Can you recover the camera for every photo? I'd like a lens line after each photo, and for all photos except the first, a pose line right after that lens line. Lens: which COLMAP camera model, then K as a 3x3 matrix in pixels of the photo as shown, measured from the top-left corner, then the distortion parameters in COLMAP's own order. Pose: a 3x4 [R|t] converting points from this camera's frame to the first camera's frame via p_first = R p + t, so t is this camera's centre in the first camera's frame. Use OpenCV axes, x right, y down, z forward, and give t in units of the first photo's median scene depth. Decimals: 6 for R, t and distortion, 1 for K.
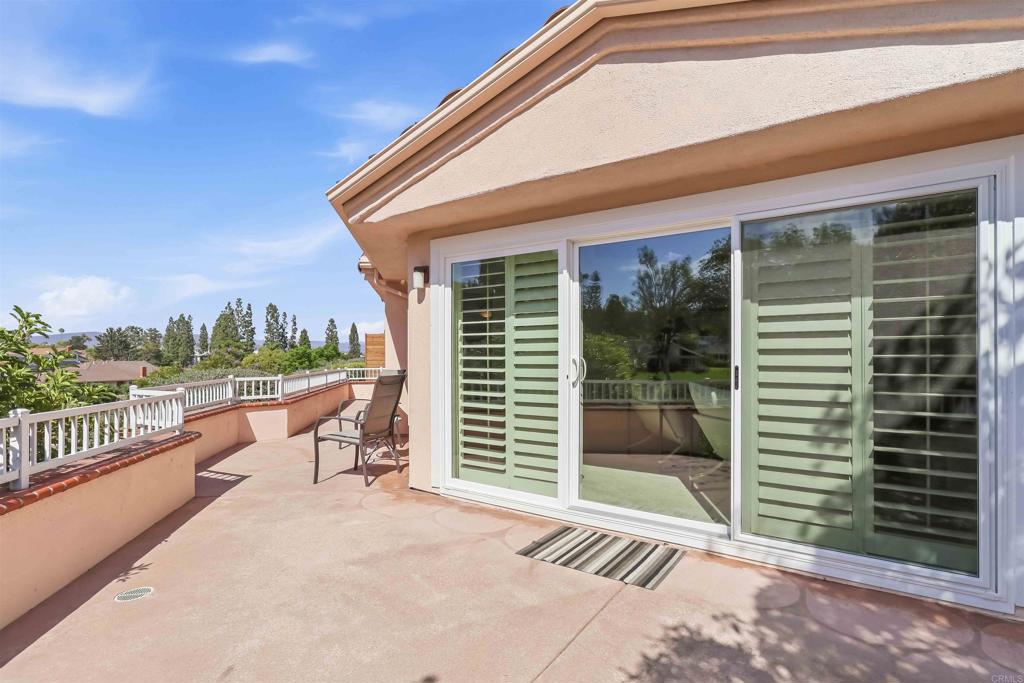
lens RADIAL K [[512.7, 0, 512.1], [0, 512.7, 354.4], [0, 0, 1]] dist [-0.001637, 0.000333]
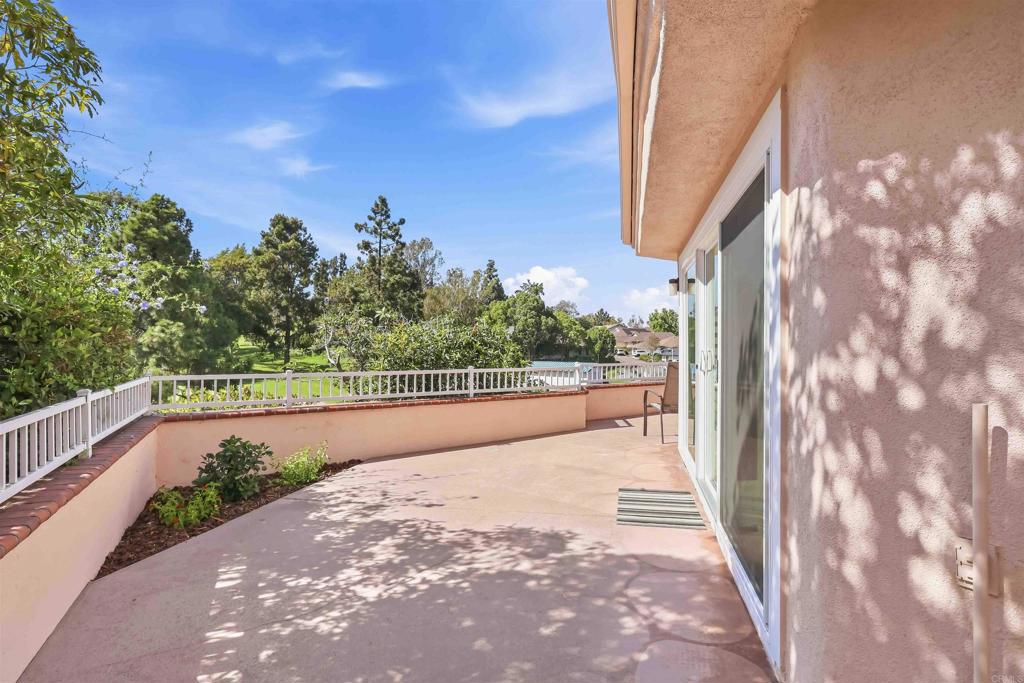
lens RADIAL K [[491.9, 0, 512.0], [0, 491.9, 341.5], [0, 0, 1]] dist [-0.005277, 0.000060]
pose [[0.370745, -0.001257, -0.928734, 0.324548], [-0.001735, 0.999996, -0.002046, -0.001920], [0.928733, 0.002369, 0.370741, 0.066888]]
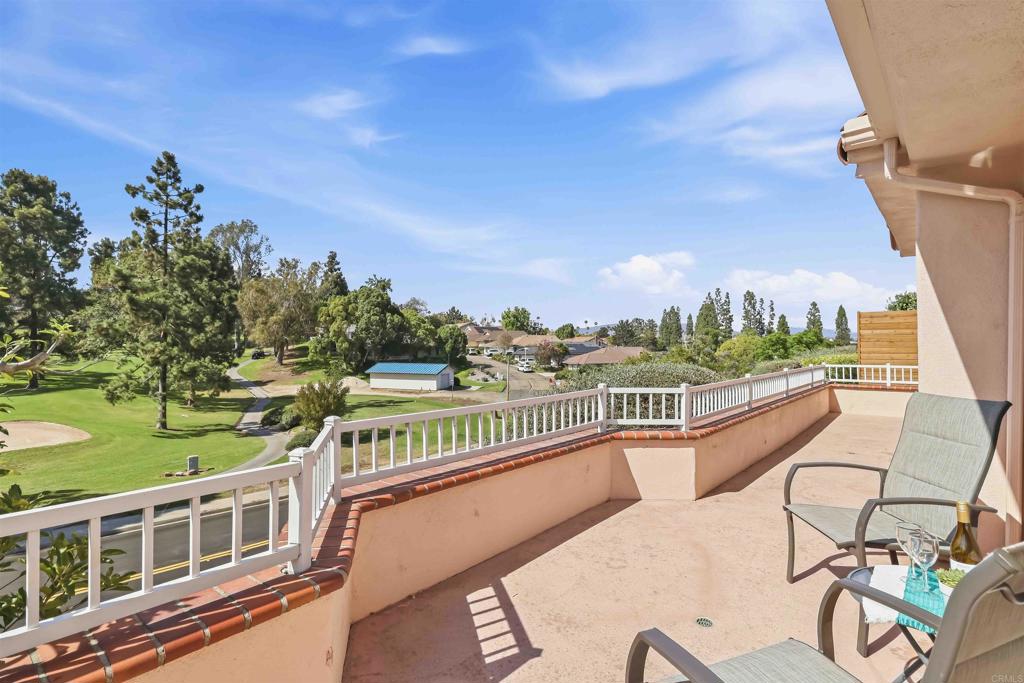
lens RADIAL K [[491.9, 0, 512.0], [0, 491.9, 341.5], [0, 0, 1]] dist [-0.005277, 0.000060]
pose [[0.628205, -0.002272, -0.778045, -0.096189], [0.003775, 0.999993, 0.000128, -0.006091], [0.778039, -0.003018, 0.628209, 0.332508]]
